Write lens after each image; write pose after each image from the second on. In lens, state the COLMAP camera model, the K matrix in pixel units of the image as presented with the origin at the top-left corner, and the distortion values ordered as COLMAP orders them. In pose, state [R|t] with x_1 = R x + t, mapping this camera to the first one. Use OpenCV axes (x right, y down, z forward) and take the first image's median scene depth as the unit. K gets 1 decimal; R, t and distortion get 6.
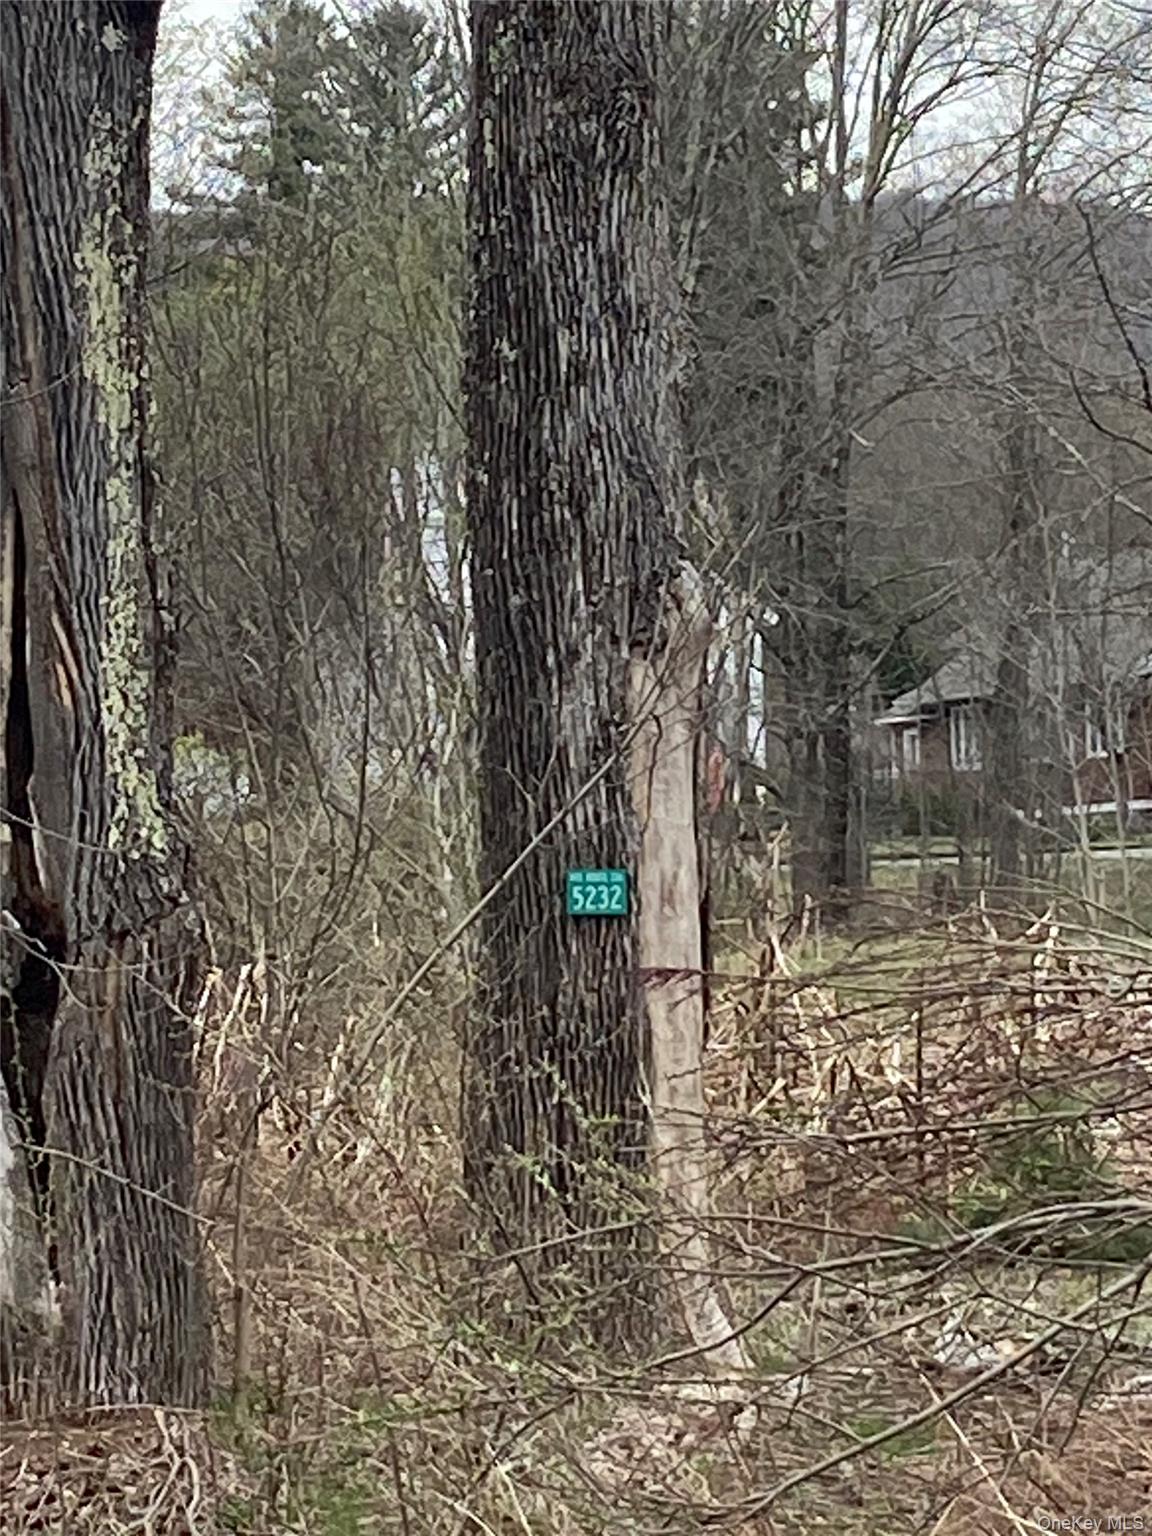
lens RADIAL K [[5983.5, 0, 574.1], [0, 5983.5, 765.9], [0, 0, 1]] dist [0.531706, 0.000000]
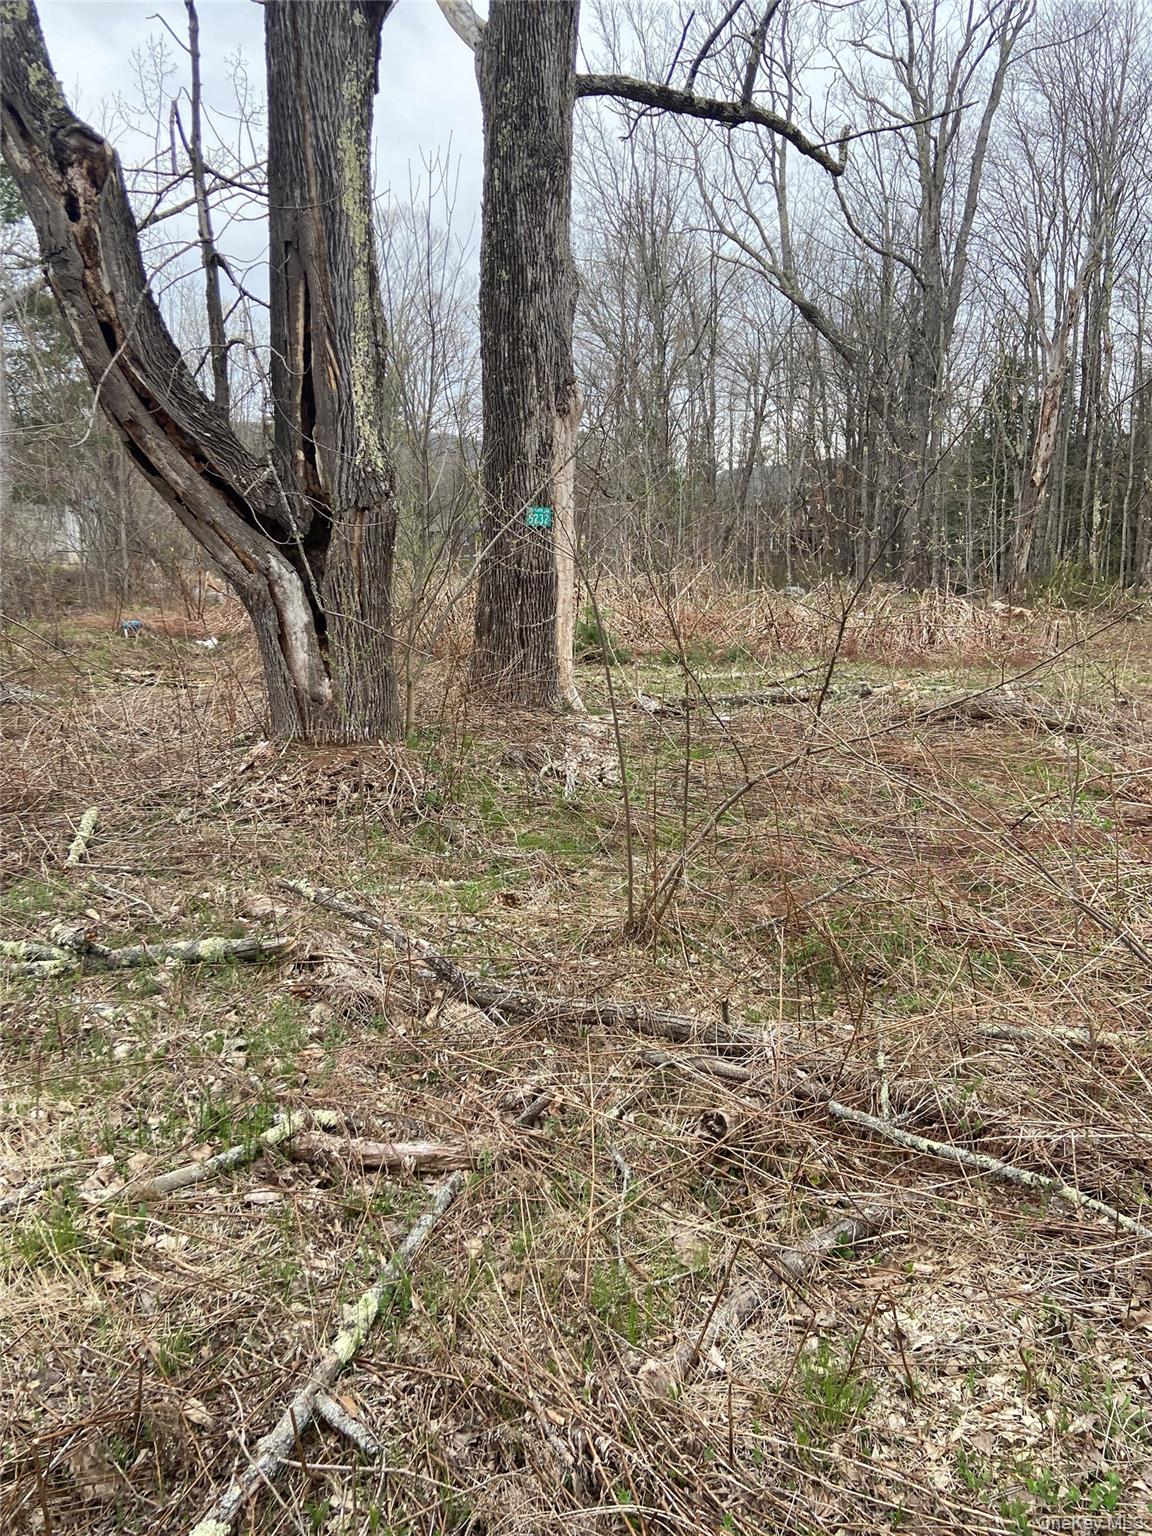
lens RADIAL K [[1148.8, 0, 590.3], [0, 1148.8, 767.8], [0, 0, 1]] dist [0.056921, -0.019852]
pose [[0.977012, 0.004133, 0.213142, -0.082596], [-0.043458, 0.982678, 0.180151, 0.040016], [-0.208706, -0.185273, 0.960269, 0.592708]]
